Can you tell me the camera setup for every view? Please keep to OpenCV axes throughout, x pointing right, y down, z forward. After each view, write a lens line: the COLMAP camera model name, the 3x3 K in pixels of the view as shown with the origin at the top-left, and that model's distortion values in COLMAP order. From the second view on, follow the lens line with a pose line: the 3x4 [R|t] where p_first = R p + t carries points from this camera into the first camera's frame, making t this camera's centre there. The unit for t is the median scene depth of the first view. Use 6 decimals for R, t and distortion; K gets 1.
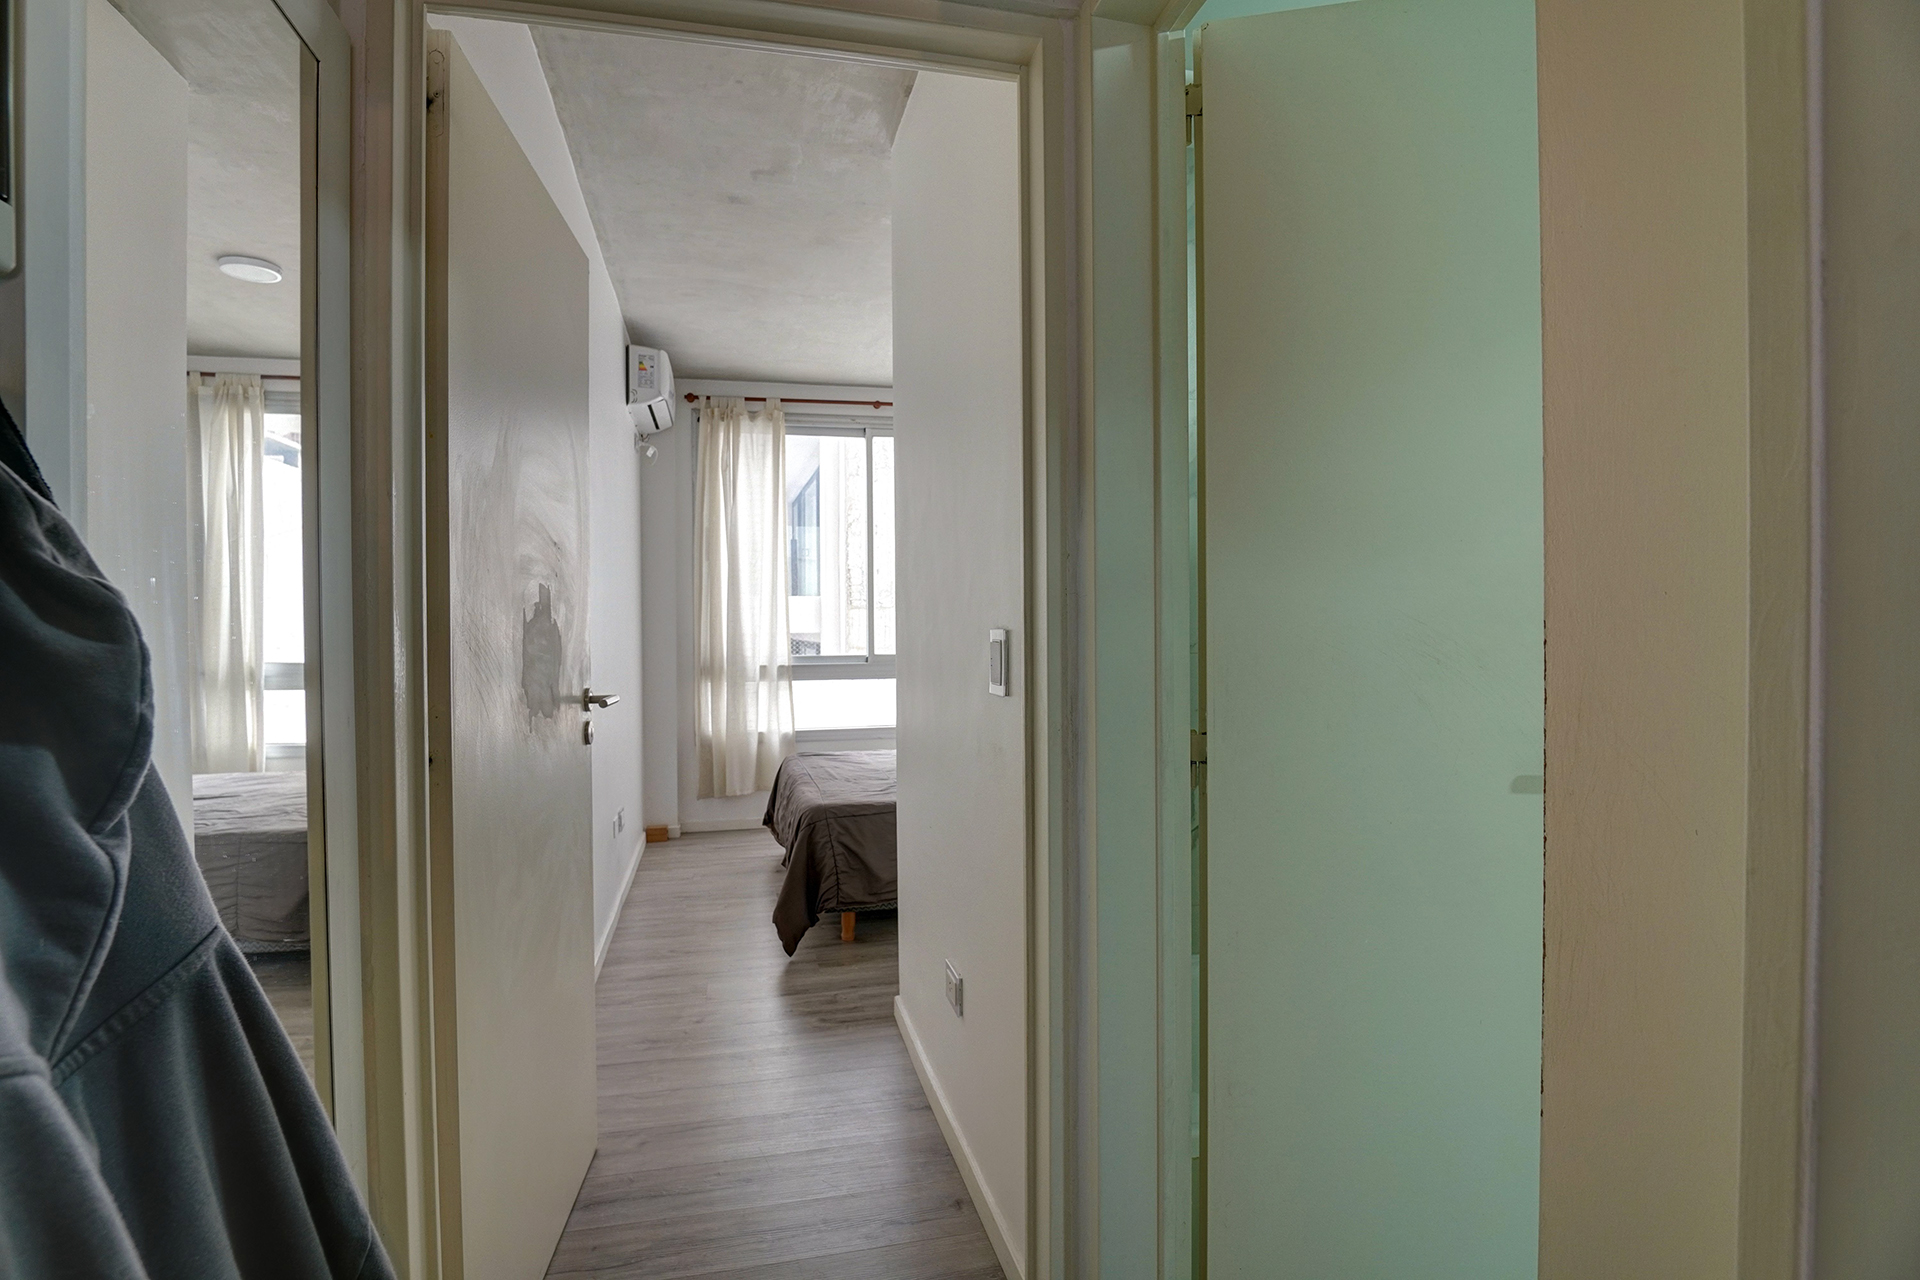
lens RADIAL K [[935.2, 0, 943.7], [0, 935.2, 634.5], [0, 0, 1]] dist [-0.021449, -0.002195]
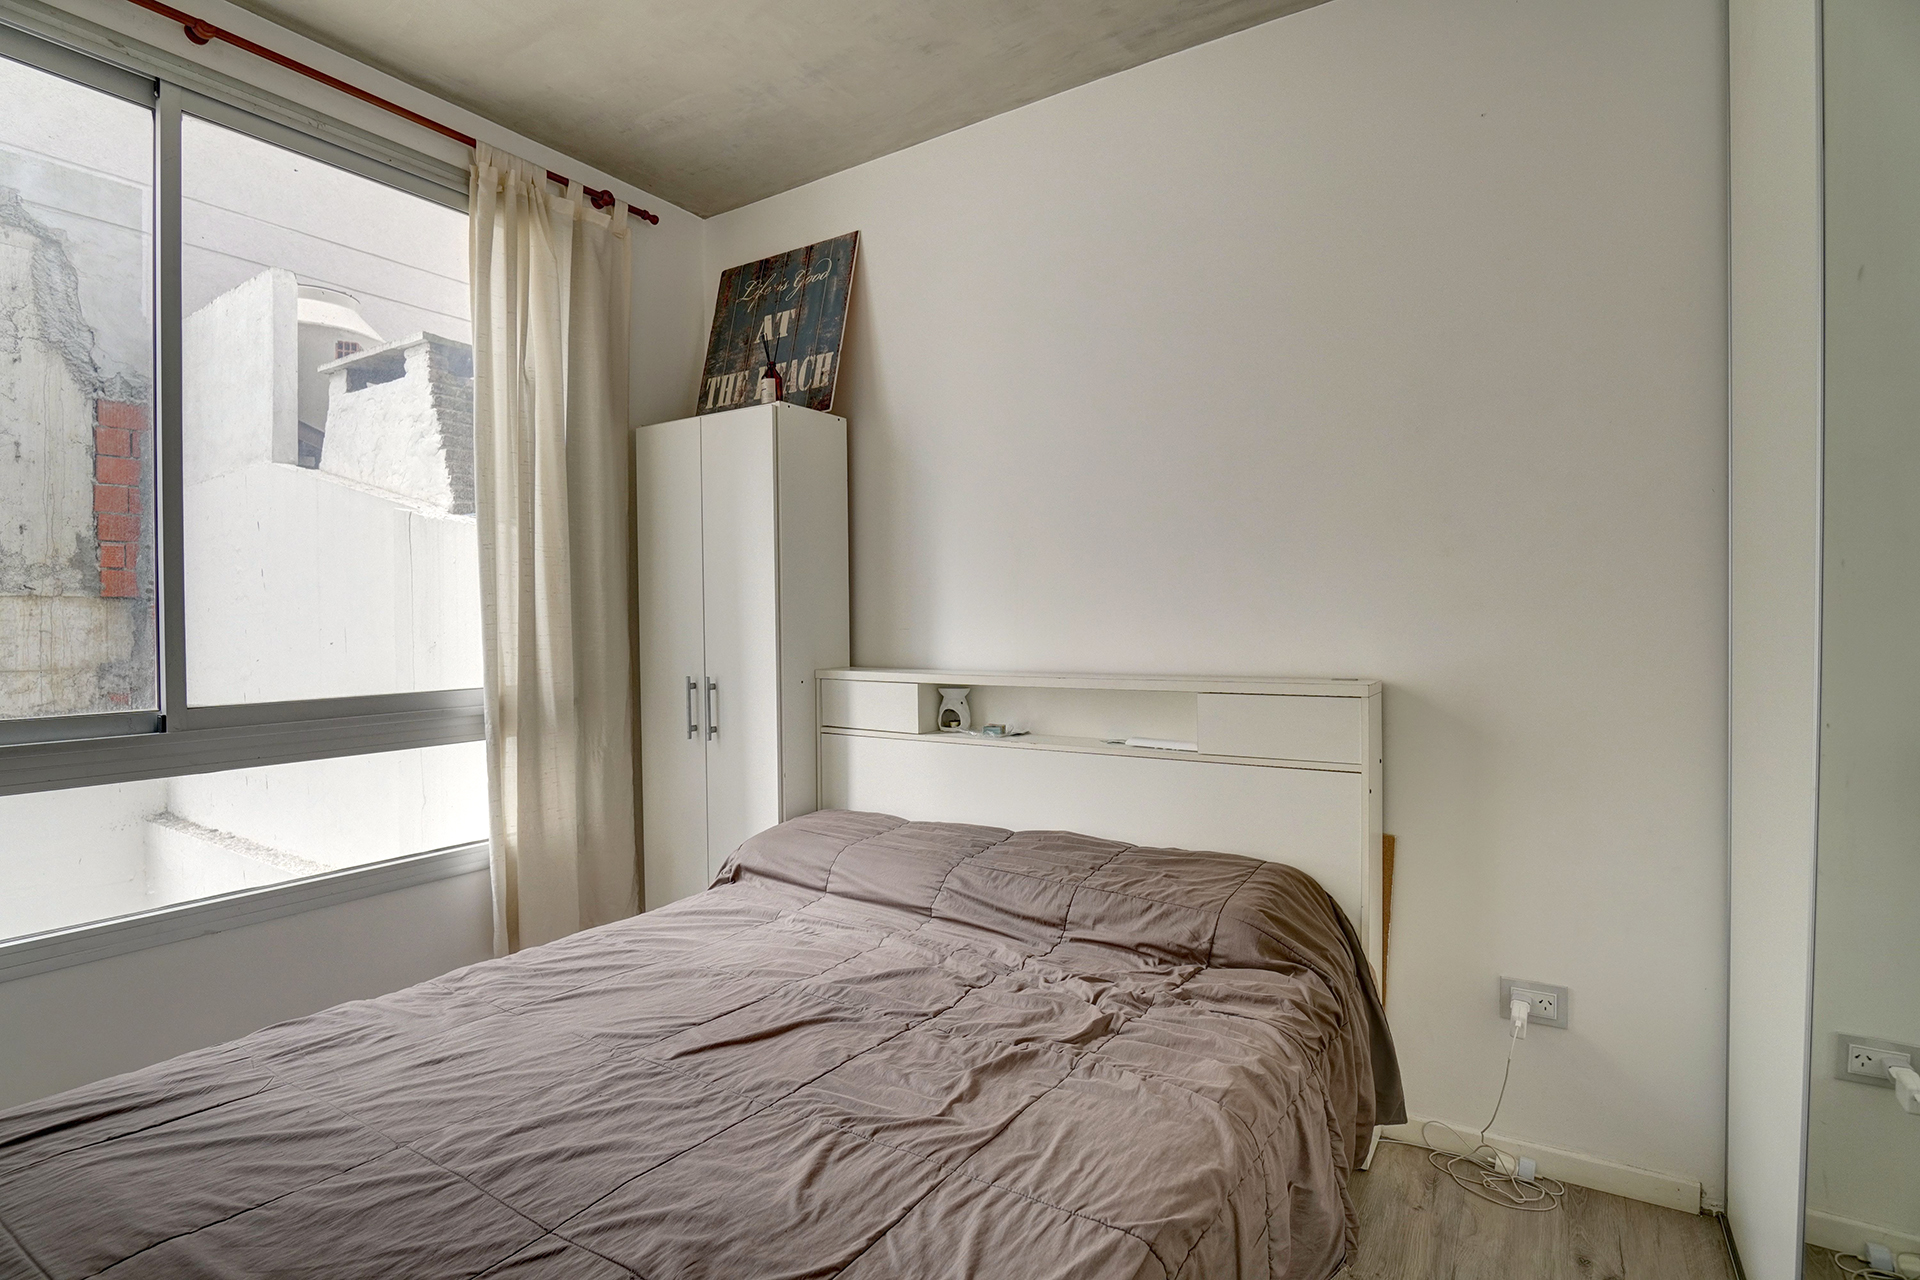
lens RADIAL K [[935.2, 0, 943.7], [0, 935.2, 634.5], [0, 0, 1]] dist [-0.021449, -0.002195]
pose [[0.719579, -0.007188, 0.694373, -0.115301], [0.010453, 0.999945, -0.000481, -0.004486], [-0.694332, 0.007604, 0.719615, 0.557197]]
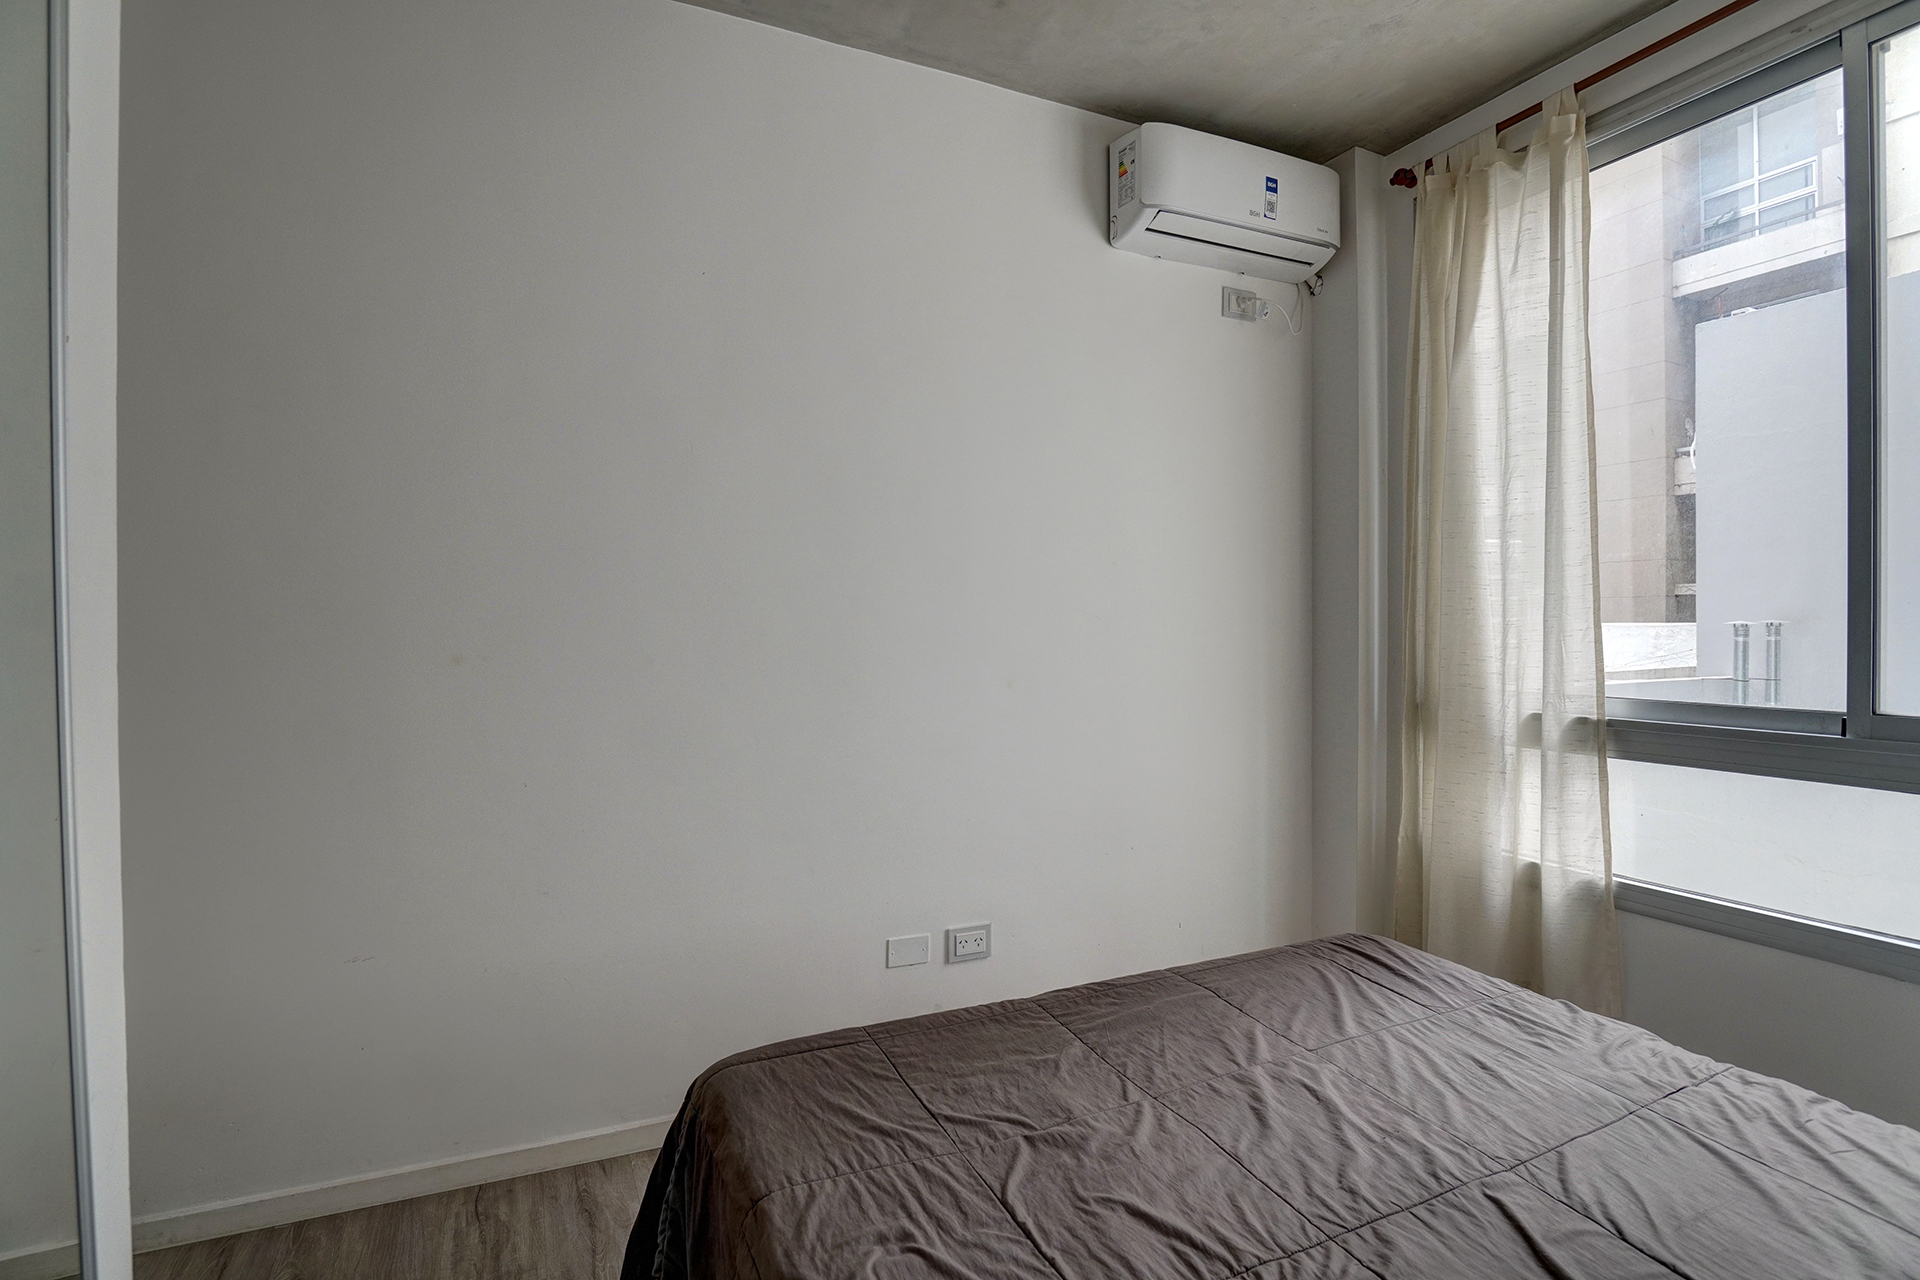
lens RADIAL K [[935.2, 0, 943.7], [0, 935.2, 634.5], [0, 0, 1]] dist [-0.021449, -0.002195]
pose [[0.196135, 0.017206, -0.980426, 0.180128], [-0.010766, 0.999824, 0.015393, -0.008176], [0.980518, 0.007537, 0.196286, 0.645853]]
